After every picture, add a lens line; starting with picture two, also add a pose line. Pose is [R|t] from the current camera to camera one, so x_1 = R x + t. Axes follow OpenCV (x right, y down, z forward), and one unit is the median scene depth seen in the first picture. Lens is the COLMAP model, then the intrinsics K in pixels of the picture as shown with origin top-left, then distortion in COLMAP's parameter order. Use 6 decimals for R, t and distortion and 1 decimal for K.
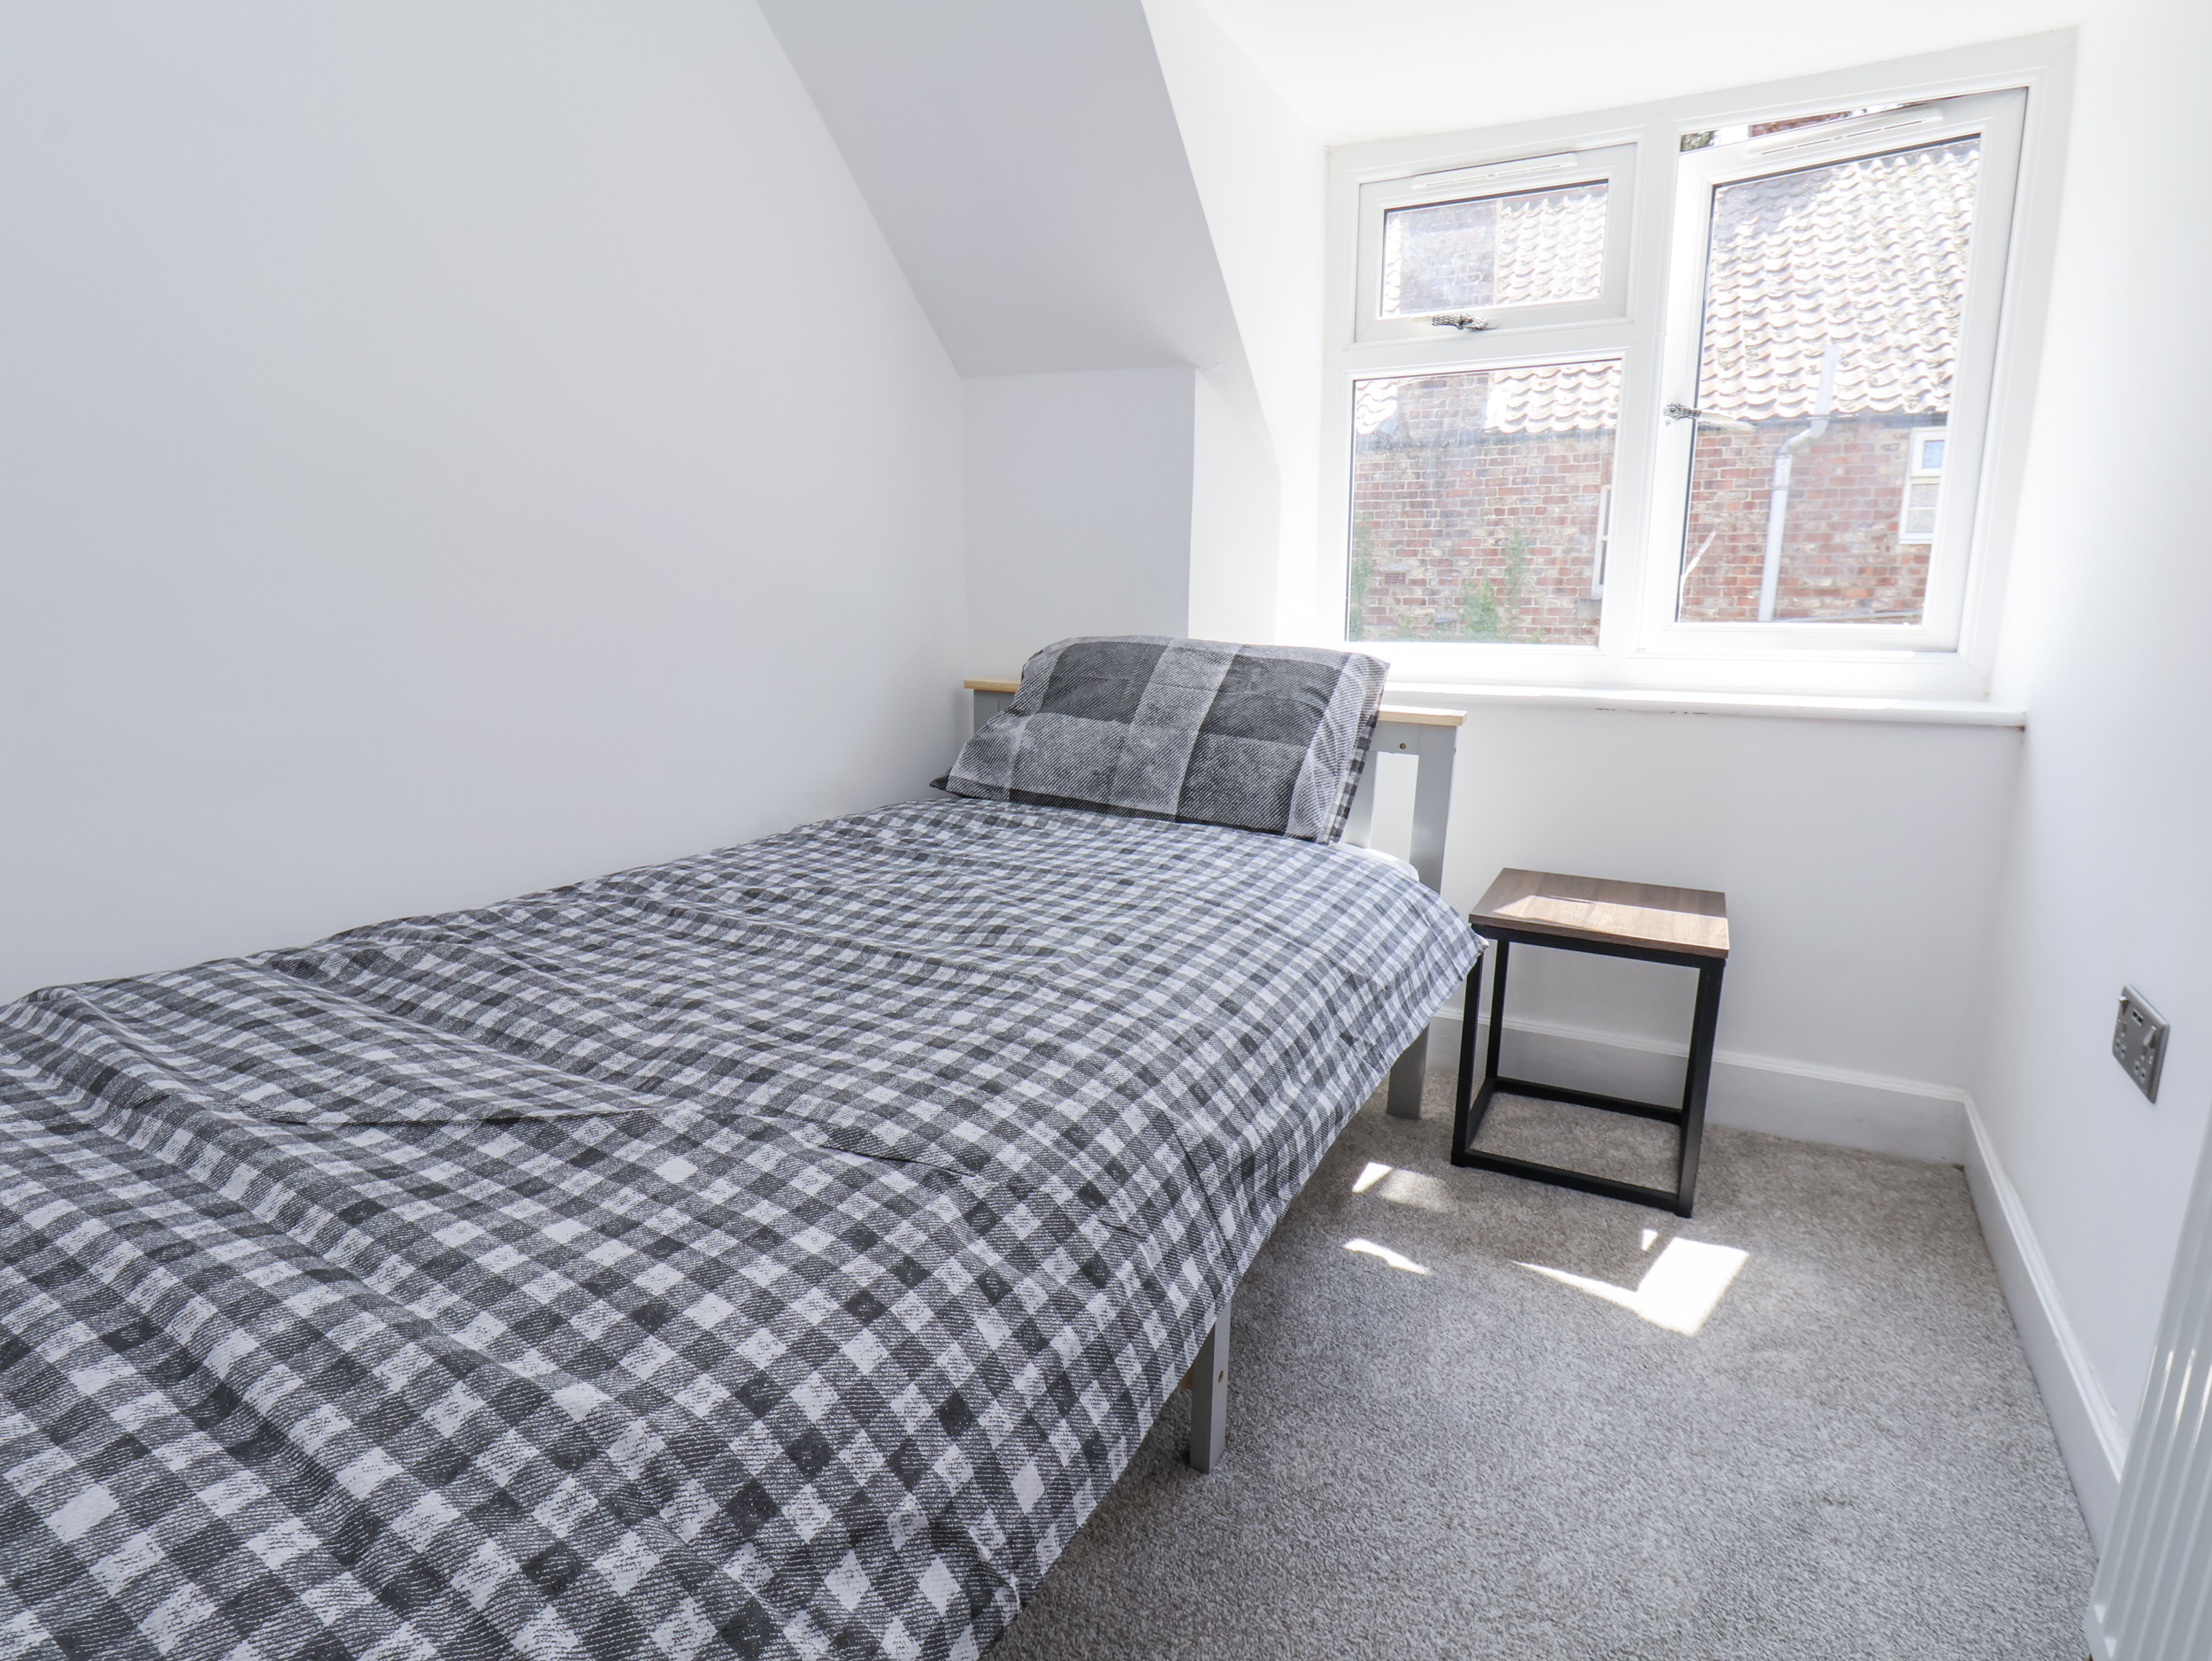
lens RADIAL K [[1167.2, 0, 1117.9], [0, 1167.2, 833.8], [0, 0, 1]] dist [0.003275, -0.015248]
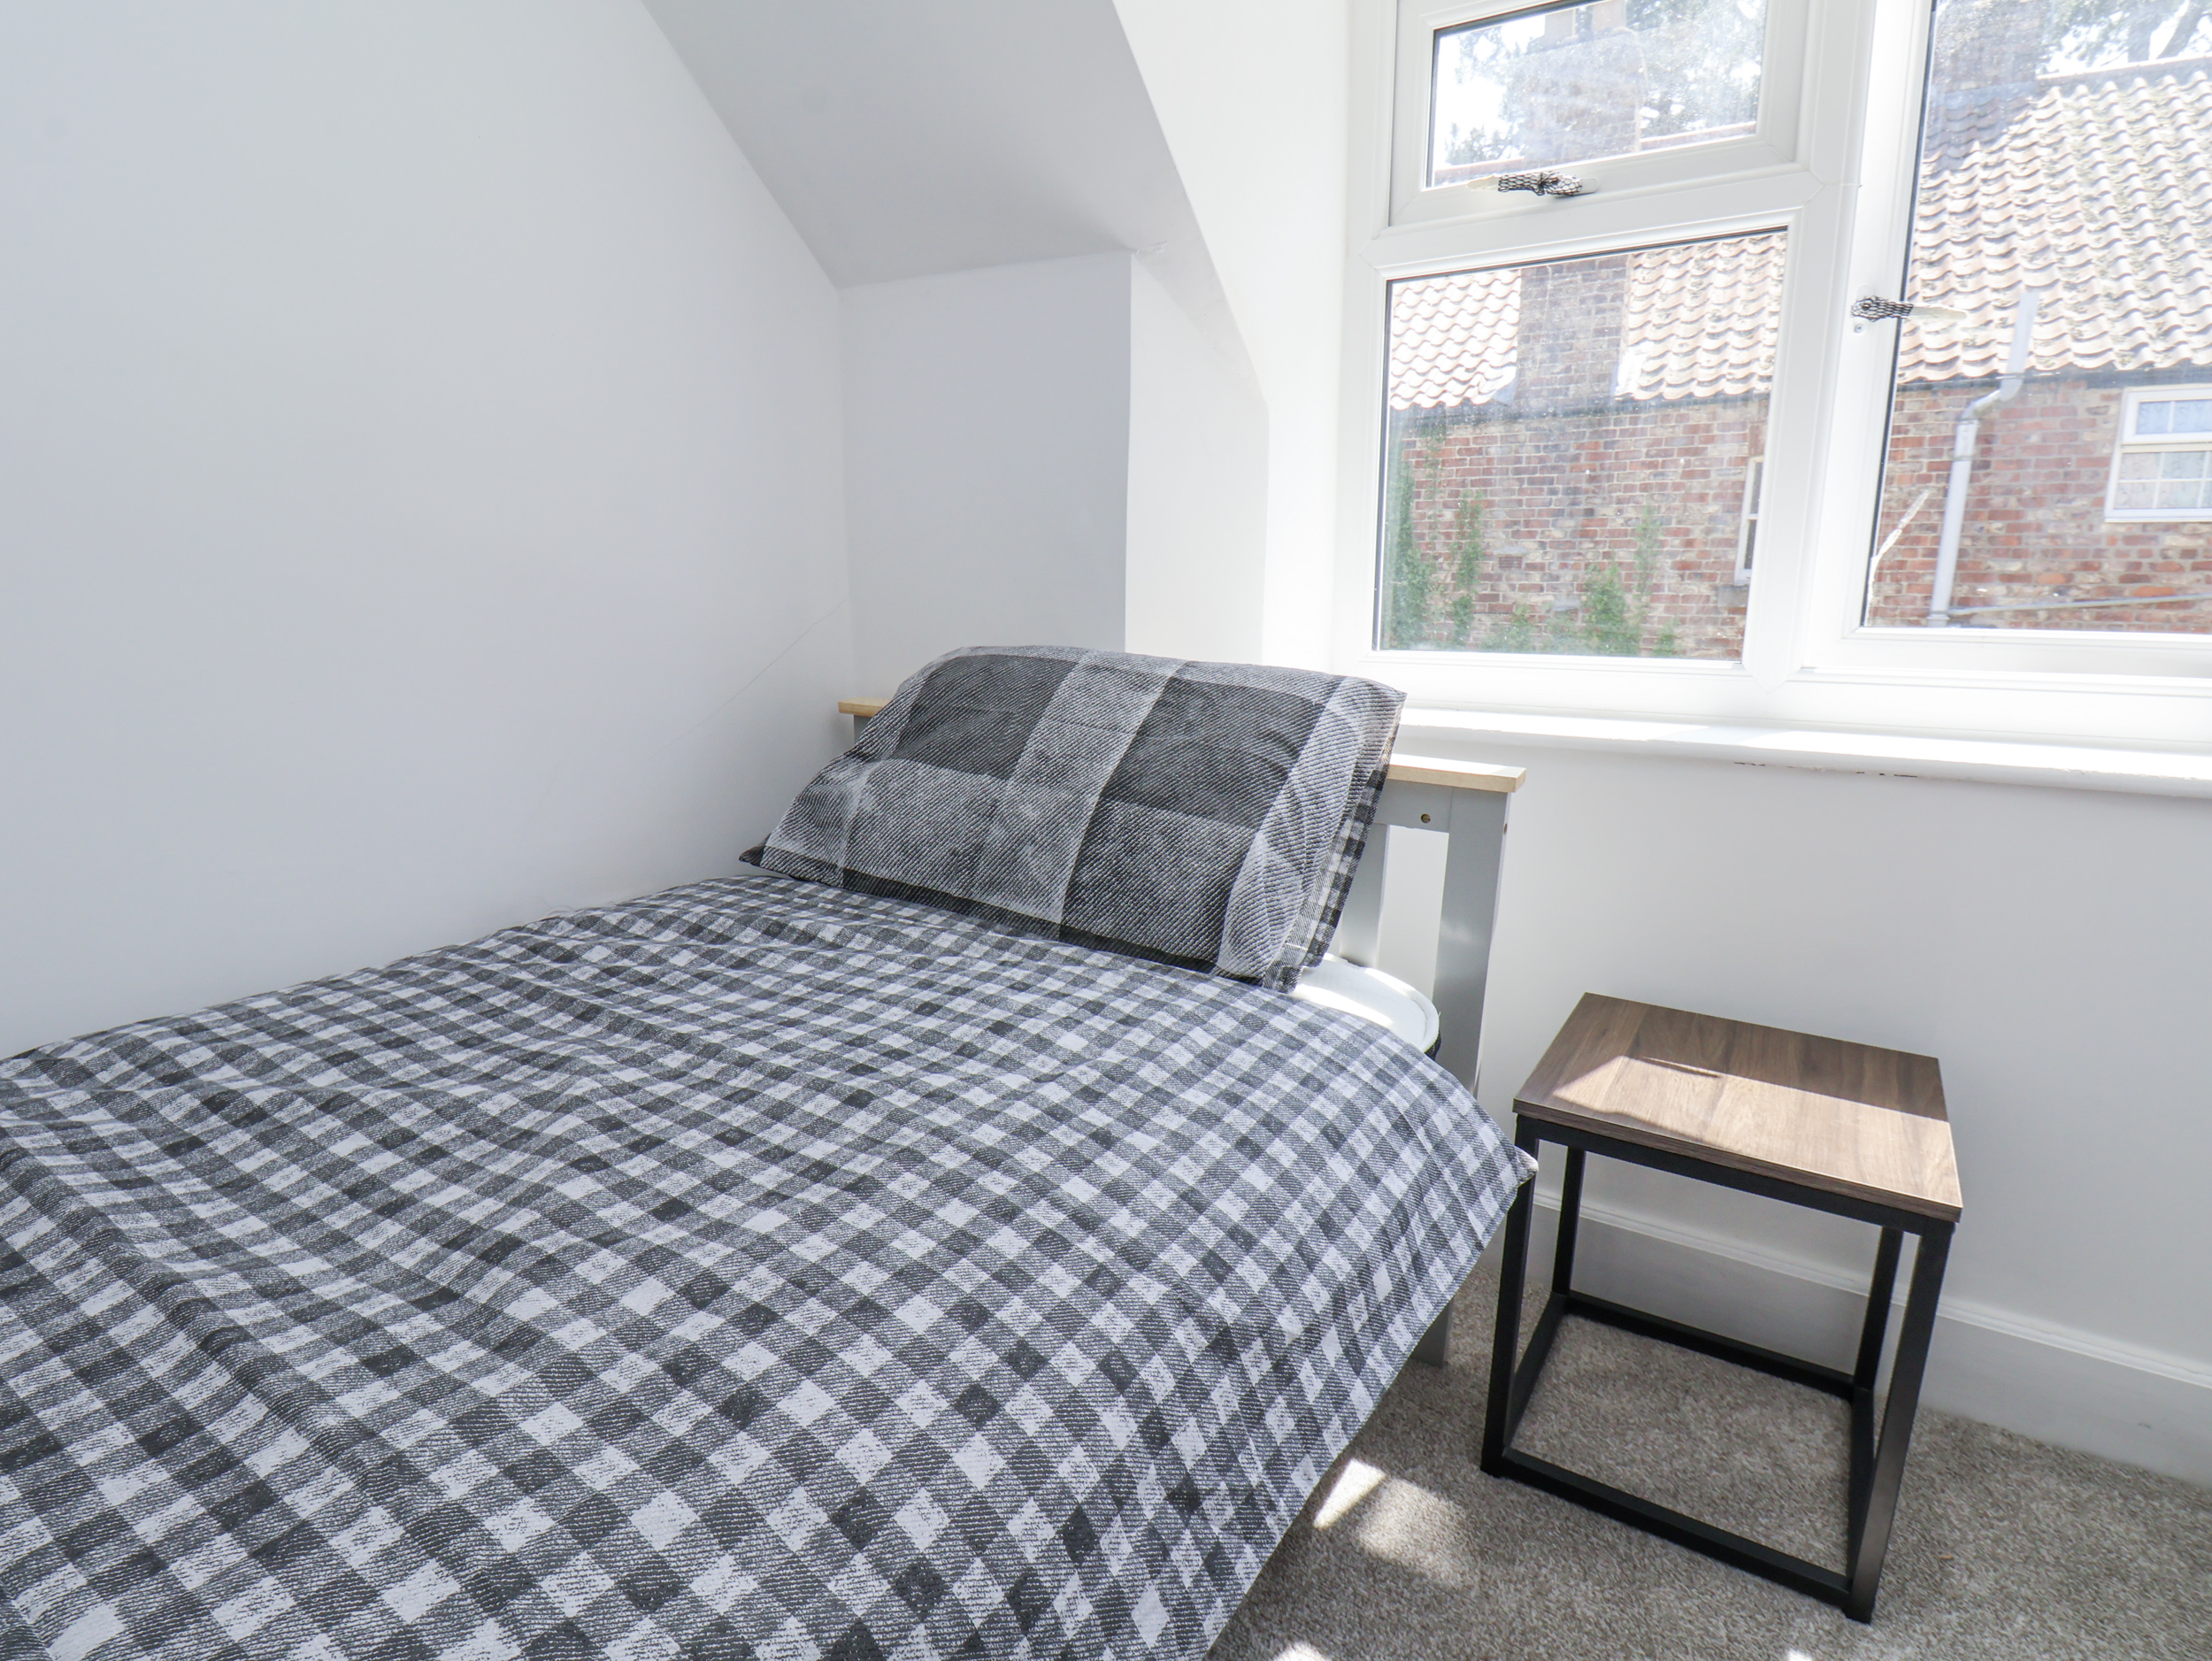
lens RADIAL K [[1167.2, 0, 1117.9], [0, 1167.2, 833.8], [0, 0, 1]] dist [0.003275, -0.015248]
pose [[0.995162, 0.020429, -0.096096, 0.122565], [-0.019223, 0.999725, 0.013463, -0.065051], [0.096344, -0.011551, 0.995281, 0.298522]]
